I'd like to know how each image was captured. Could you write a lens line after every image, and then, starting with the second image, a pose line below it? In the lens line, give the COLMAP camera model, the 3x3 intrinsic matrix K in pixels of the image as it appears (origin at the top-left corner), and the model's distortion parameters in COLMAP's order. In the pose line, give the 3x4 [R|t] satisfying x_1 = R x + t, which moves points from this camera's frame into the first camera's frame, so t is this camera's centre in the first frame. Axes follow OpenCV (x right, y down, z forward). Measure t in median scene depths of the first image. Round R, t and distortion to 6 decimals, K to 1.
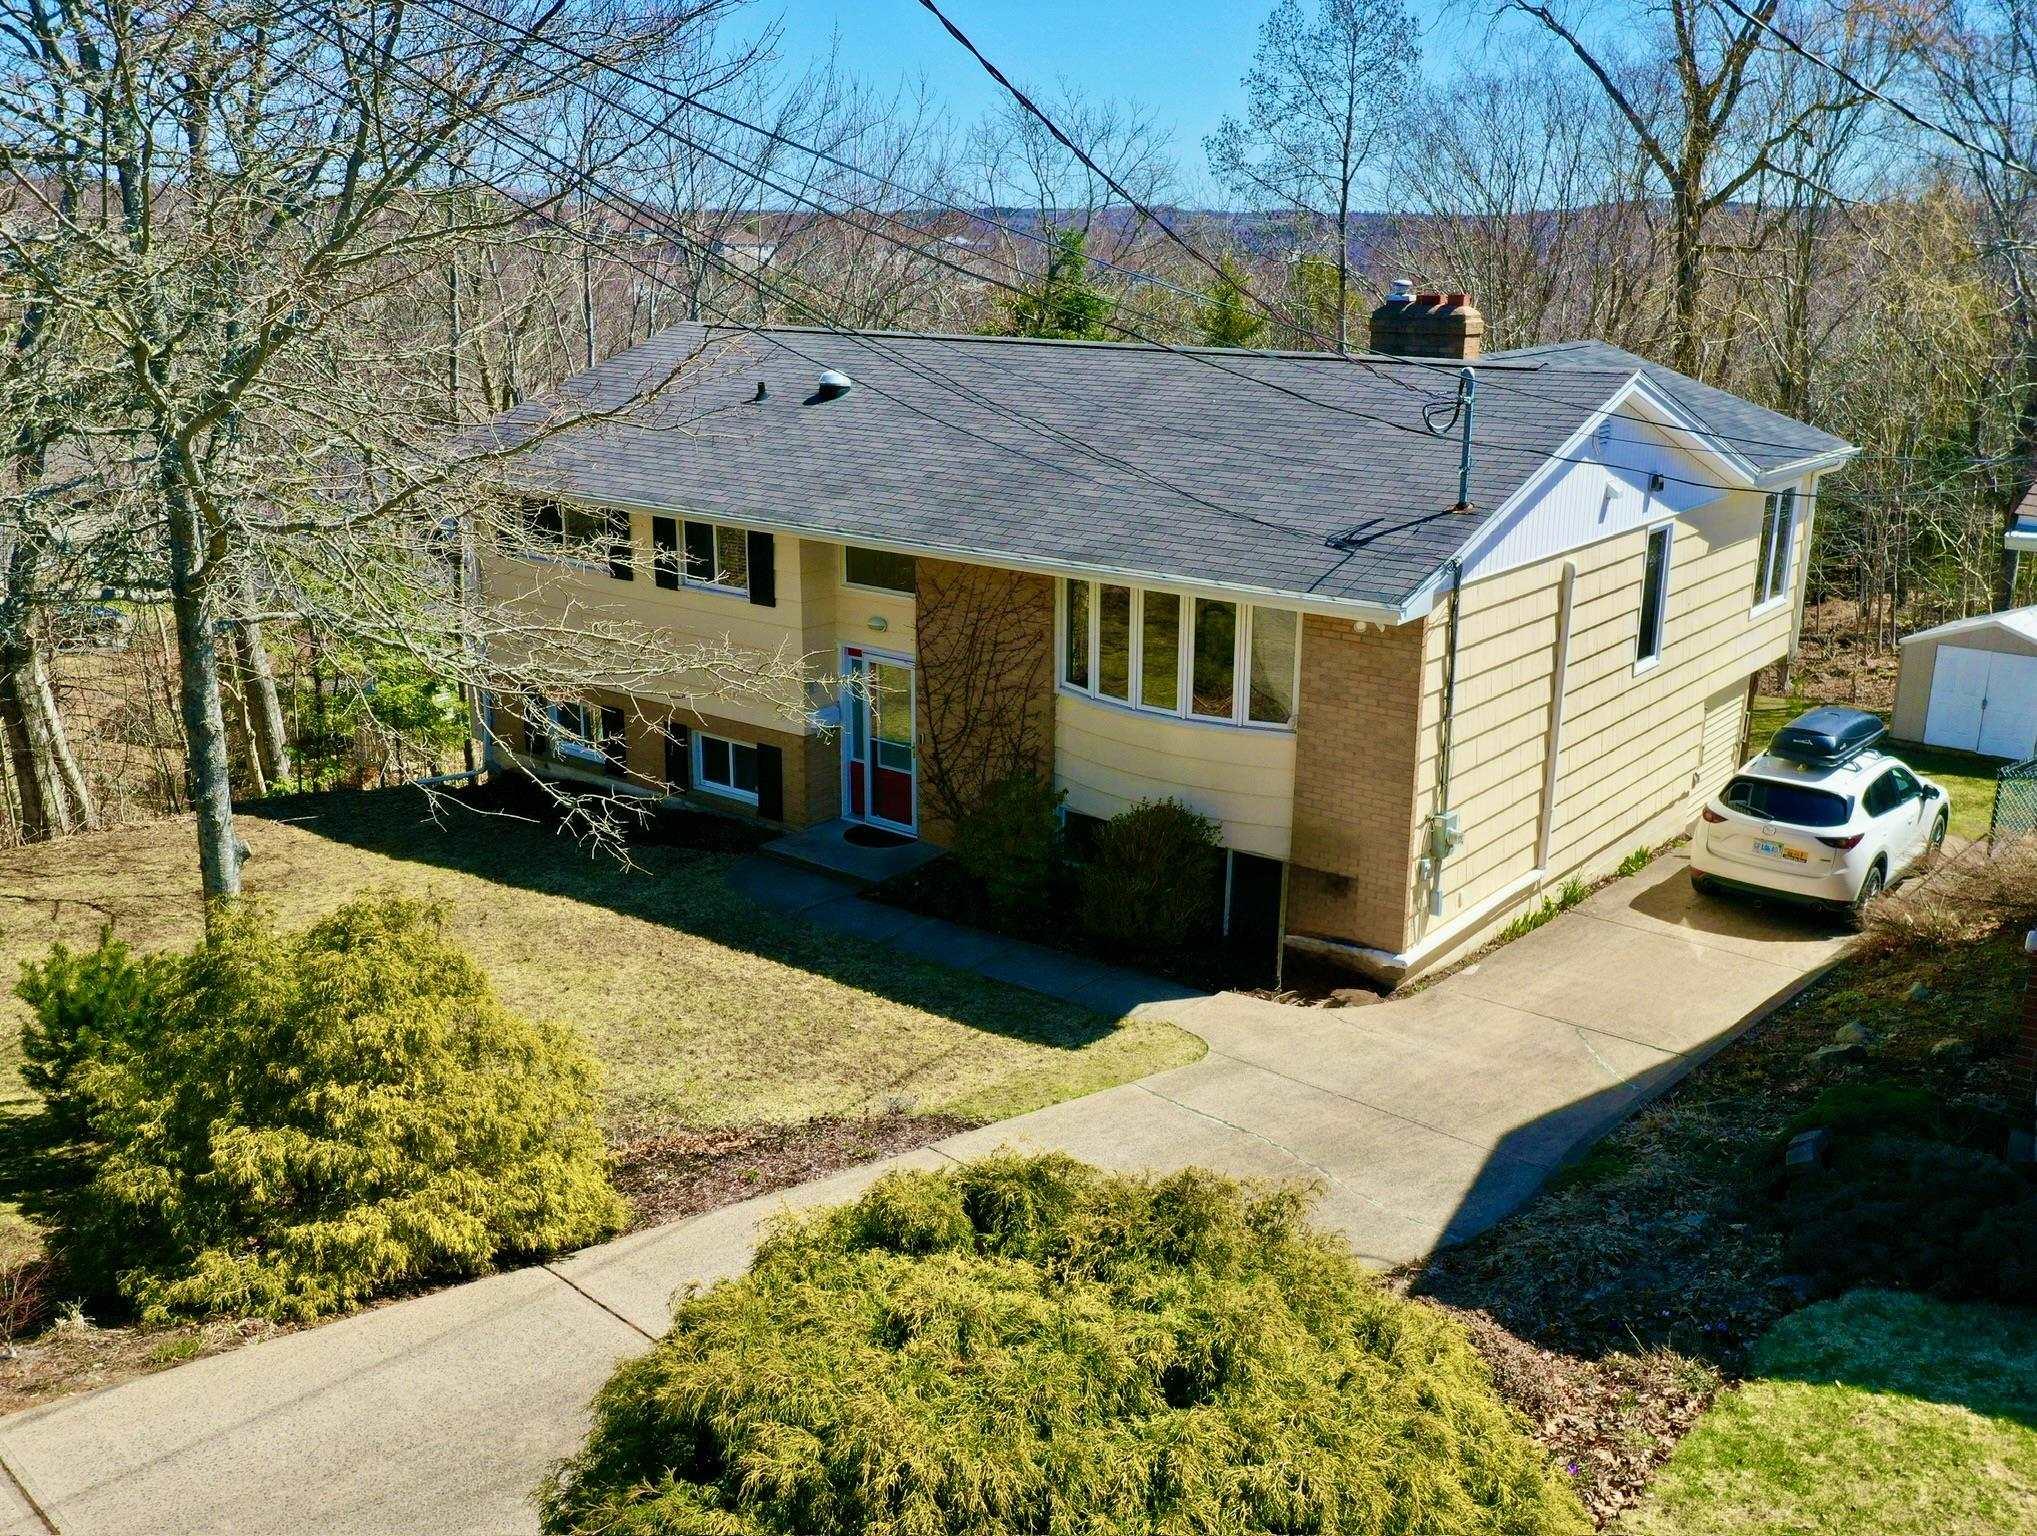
lens RADIAL K [[1909.5, 0, 1018.5], [0, 1909.5, 768.0], [0, 0, 1]] dist [-0.040536, 0.002499]
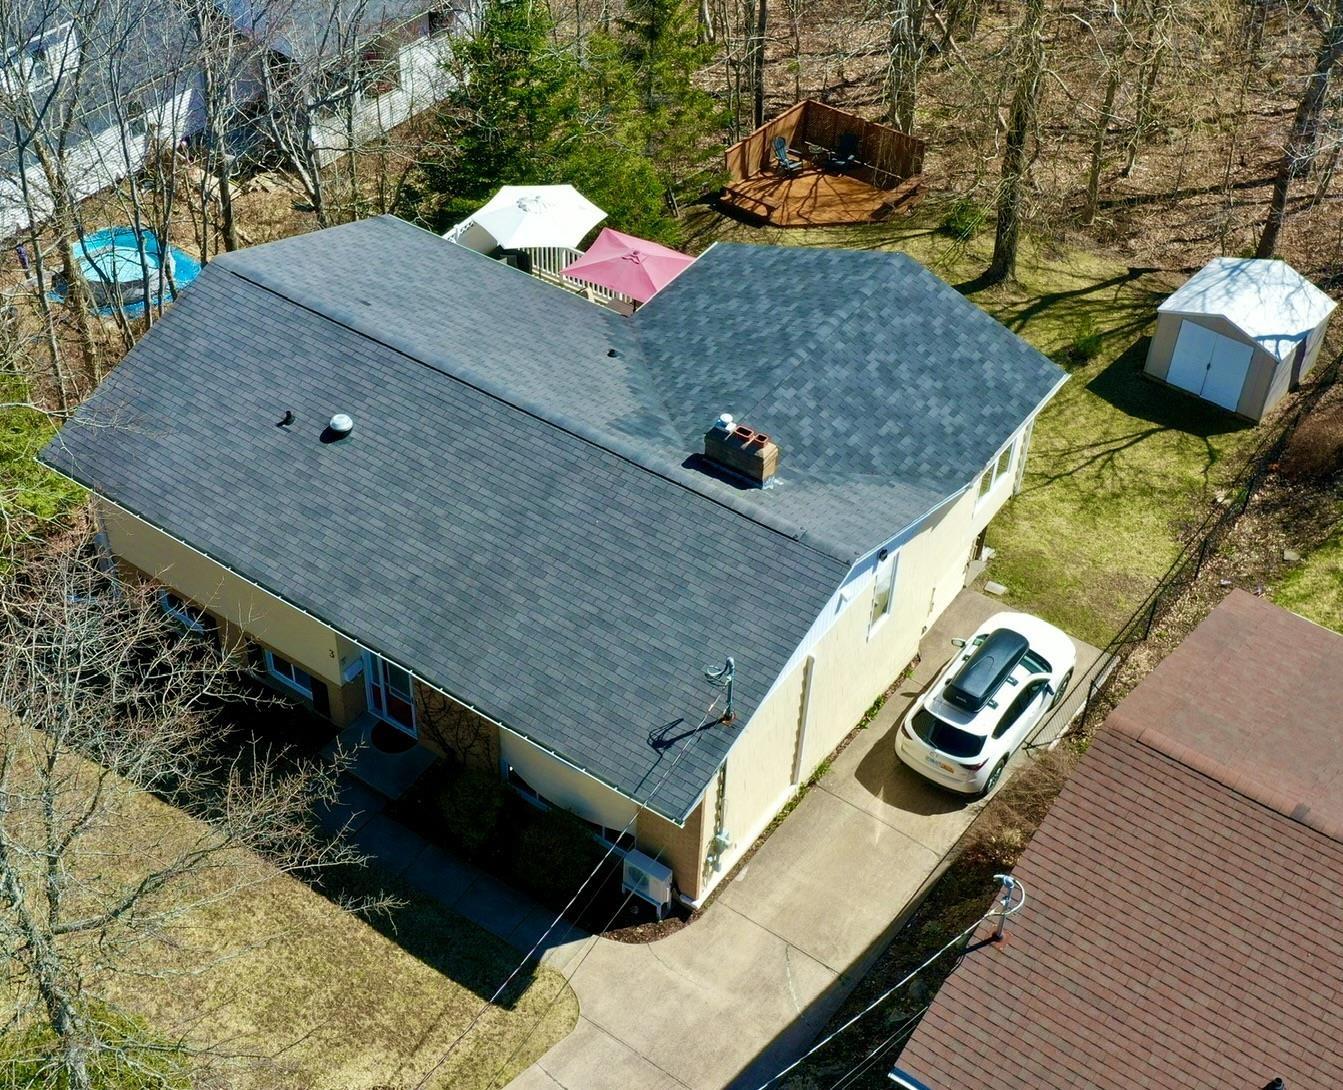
lens RADIAL K [[1904.0, 0, 671.5], [0, 1904.0, 545.0], [0, 0, 1]] dist [0.000294, -0.003910]
pose [[0.997222, -0.029028, 0.068600, 0.065210], [-0.005680, 0.888628, 0.458593, -1.007203], [-0.074272, -0.457709, 0.885995, -0.423243]]
